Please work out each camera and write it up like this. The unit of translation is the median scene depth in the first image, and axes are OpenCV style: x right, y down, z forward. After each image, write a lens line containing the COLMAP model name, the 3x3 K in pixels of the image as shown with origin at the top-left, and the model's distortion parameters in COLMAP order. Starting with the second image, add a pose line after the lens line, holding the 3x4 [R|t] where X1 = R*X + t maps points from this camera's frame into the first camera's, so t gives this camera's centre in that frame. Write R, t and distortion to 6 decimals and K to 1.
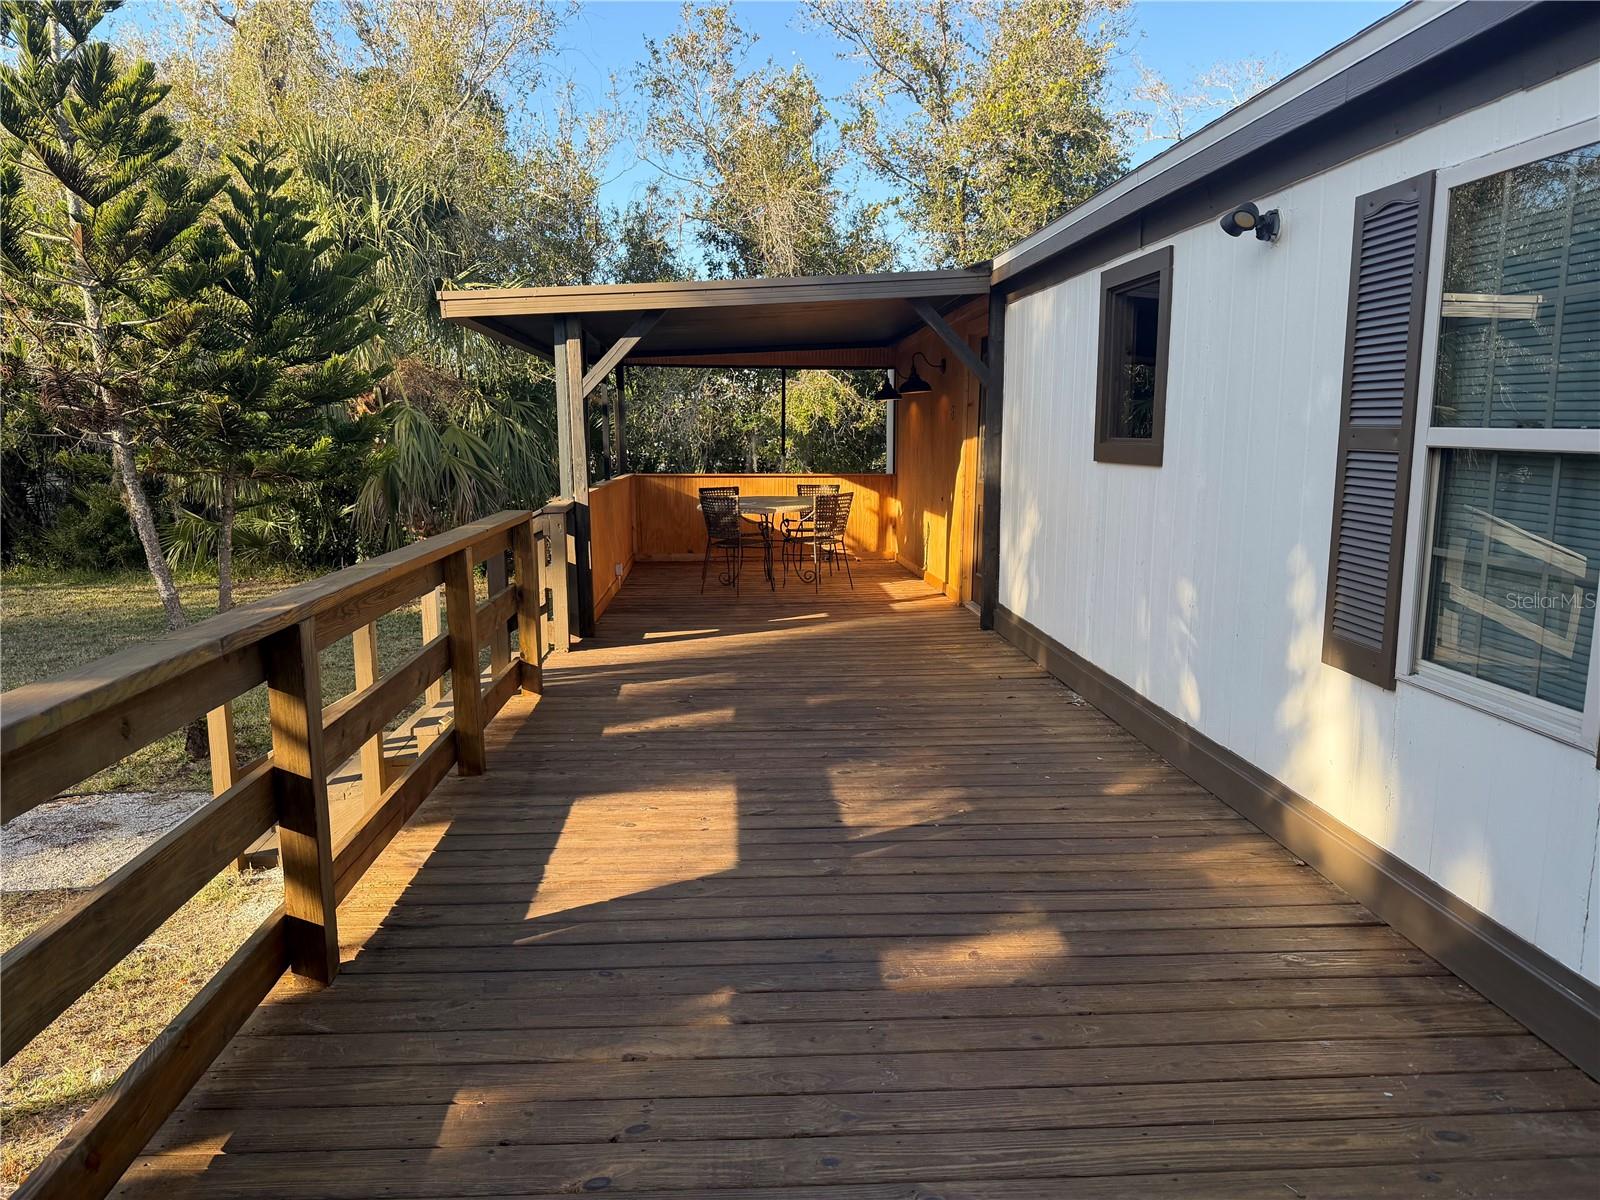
lens RADIAL K [[1065.7, 0, 816.0], [0, 1065.7, 606.0], [0, 0, 1]] dist [0.094332, -0.133423]
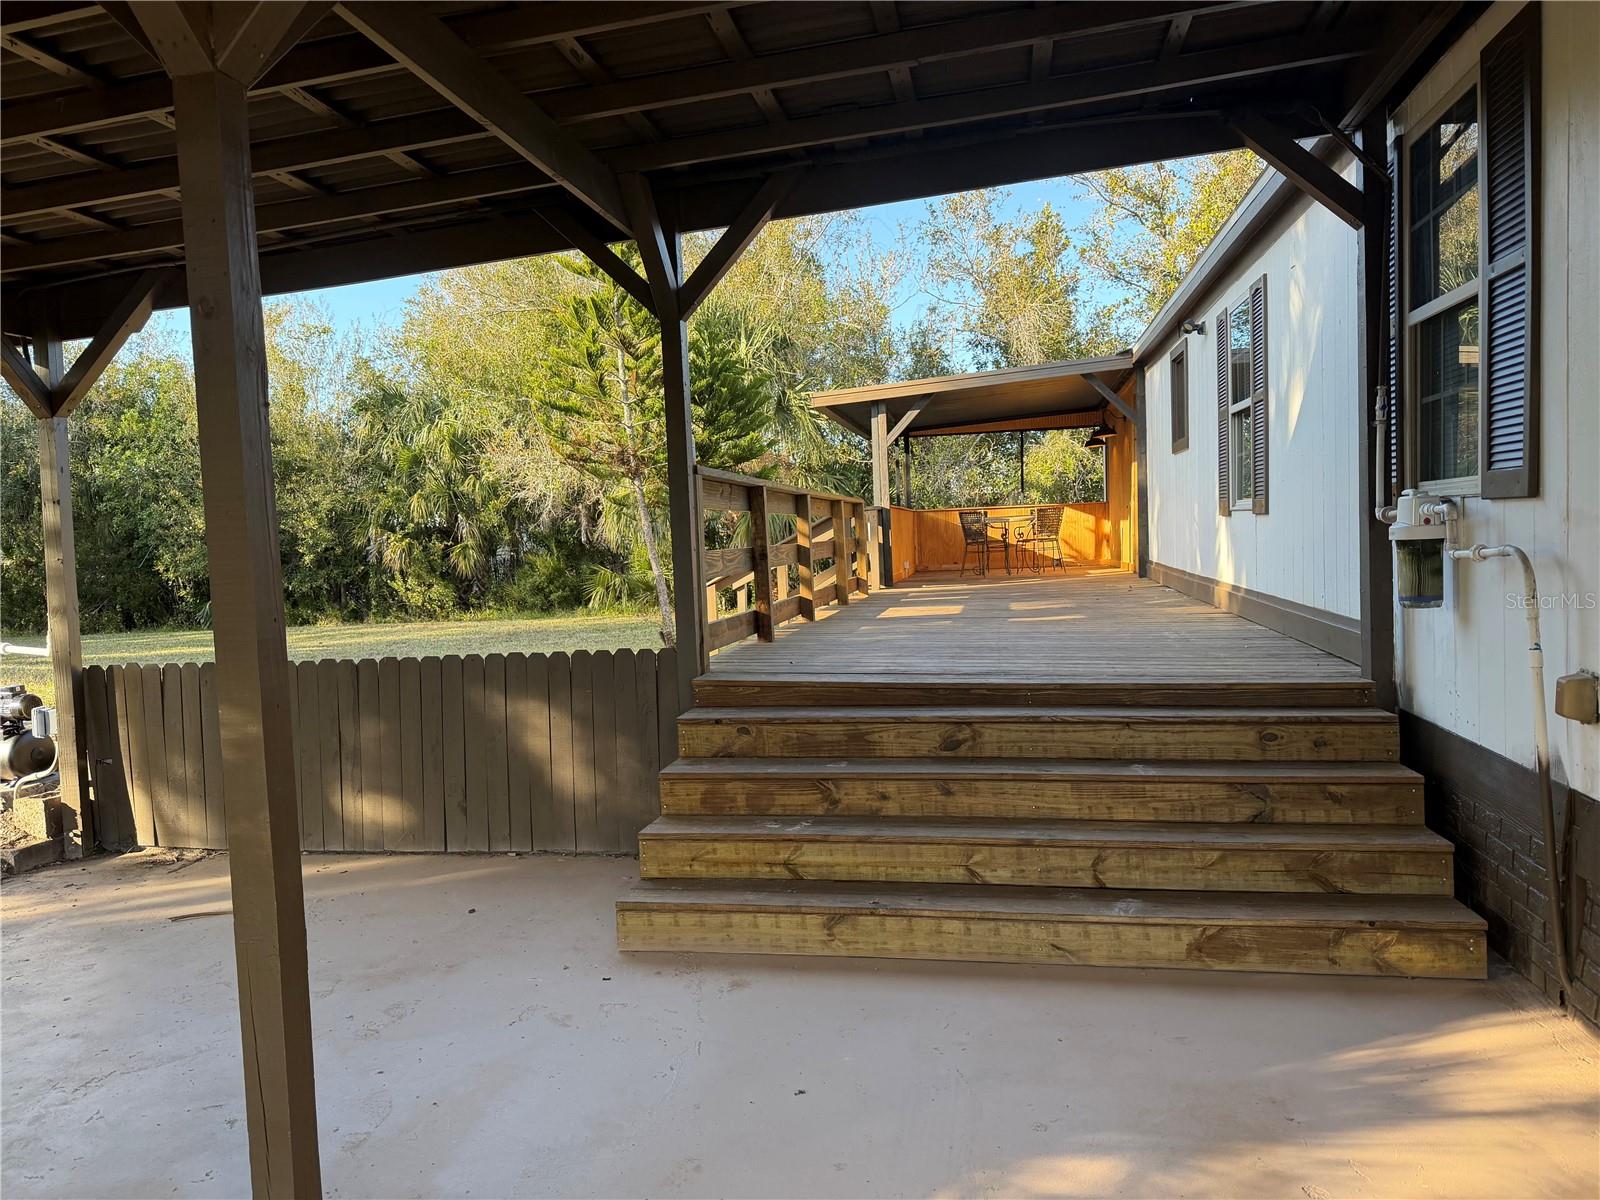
lens RADIAL K [[1112.0, 0, 807.6], [0, 1112.0, 606.9], [0, 0, 1]] dist [0.101146, -0.146098]
pose [[0.964638, -0.021444, -0.262705, 0.069201], [-0.003723, 0.995477, -0.094930, 0.129228], [0.263552, 0.092551, 0.960195, -0.404987]]
